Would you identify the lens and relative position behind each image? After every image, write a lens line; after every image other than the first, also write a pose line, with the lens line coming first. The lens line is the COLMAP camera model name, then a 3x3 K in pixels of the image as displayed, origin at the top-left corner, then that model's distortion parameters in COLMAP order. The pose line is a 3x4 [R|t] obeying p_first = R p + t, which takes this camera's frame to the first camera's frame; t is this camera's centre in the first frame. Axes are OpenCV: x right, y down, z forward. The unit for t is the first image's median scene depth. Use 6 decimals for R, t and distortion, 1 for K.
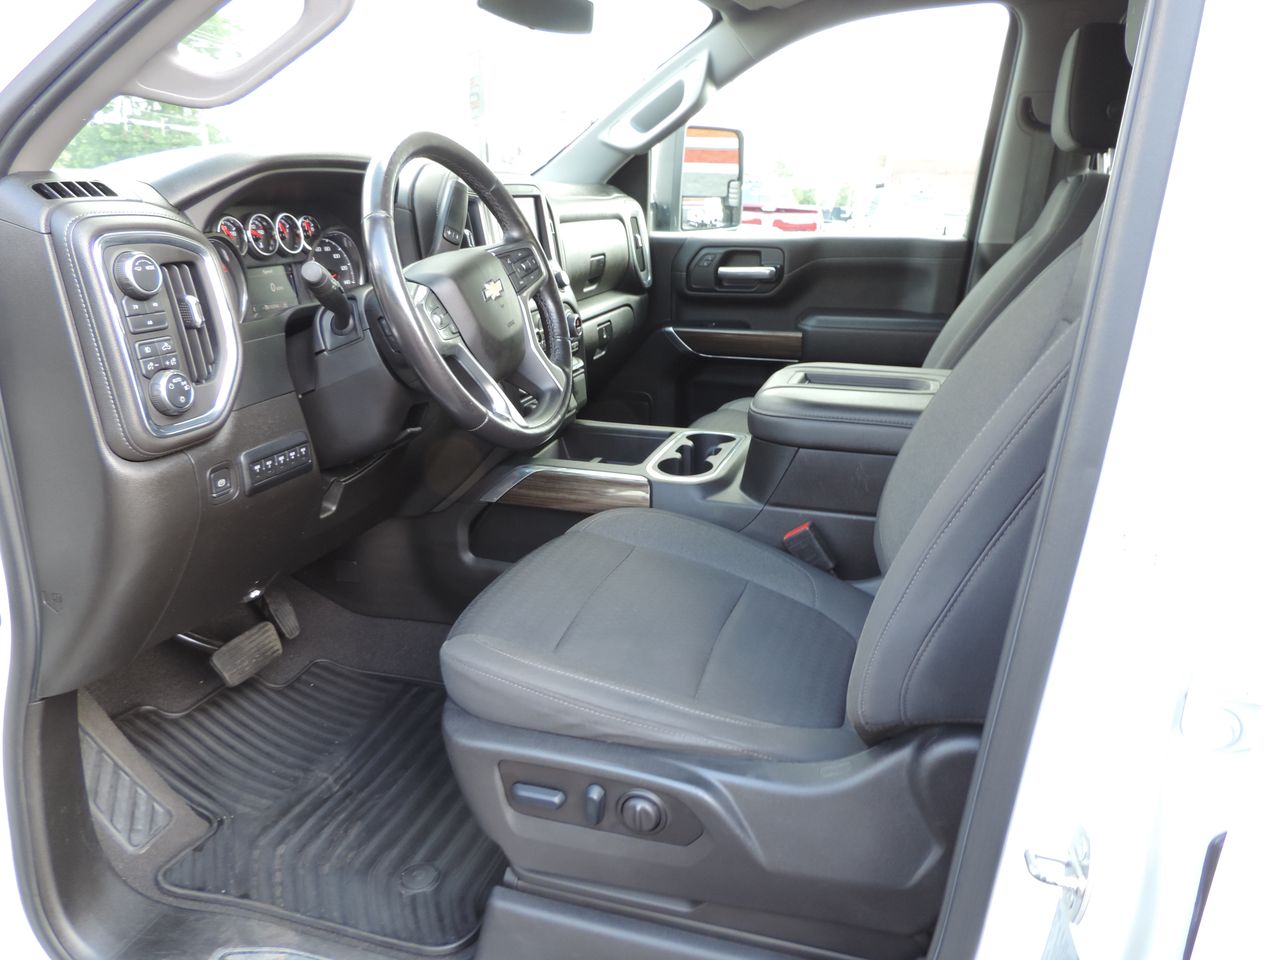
lens RADIAL K [[909.2, 0, 640.0], [0, 909.2, 480.0], [0, 0, 1]] dist [-0.027644, 0.005704]
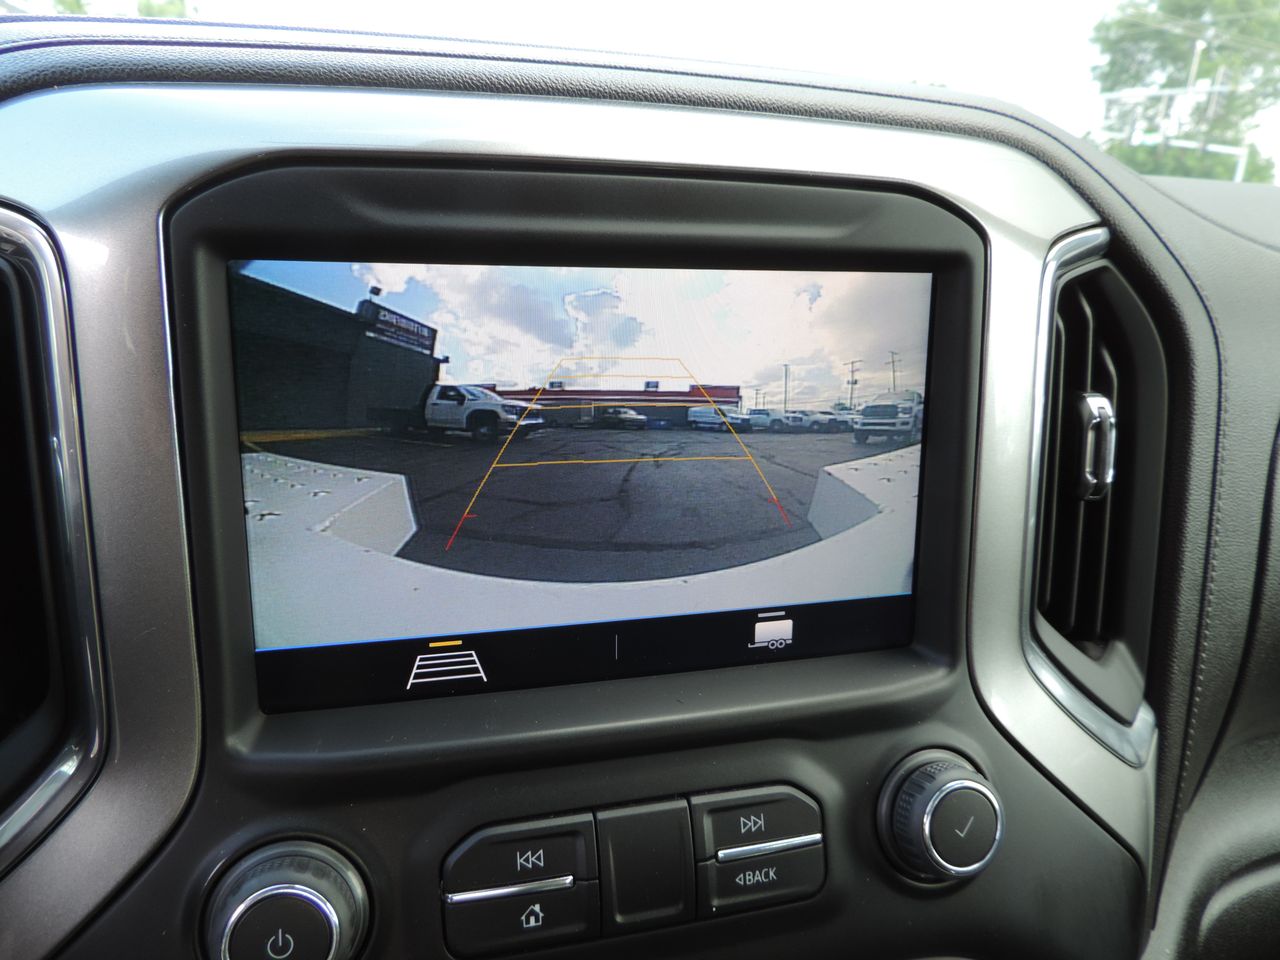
lens RADIAL K [[909.2, 0, 640.0], [0, 909.2, 480.0], [0, 0, 1]] dist [-0.027644, 0.005704]
pose [[0.556136, 0.259510, -0.789536, -0.010691], [-0.275782, 0.953795, 0.119244, -0.204569], [0.784001, 0.151424, 0.602008, 0.628541]]
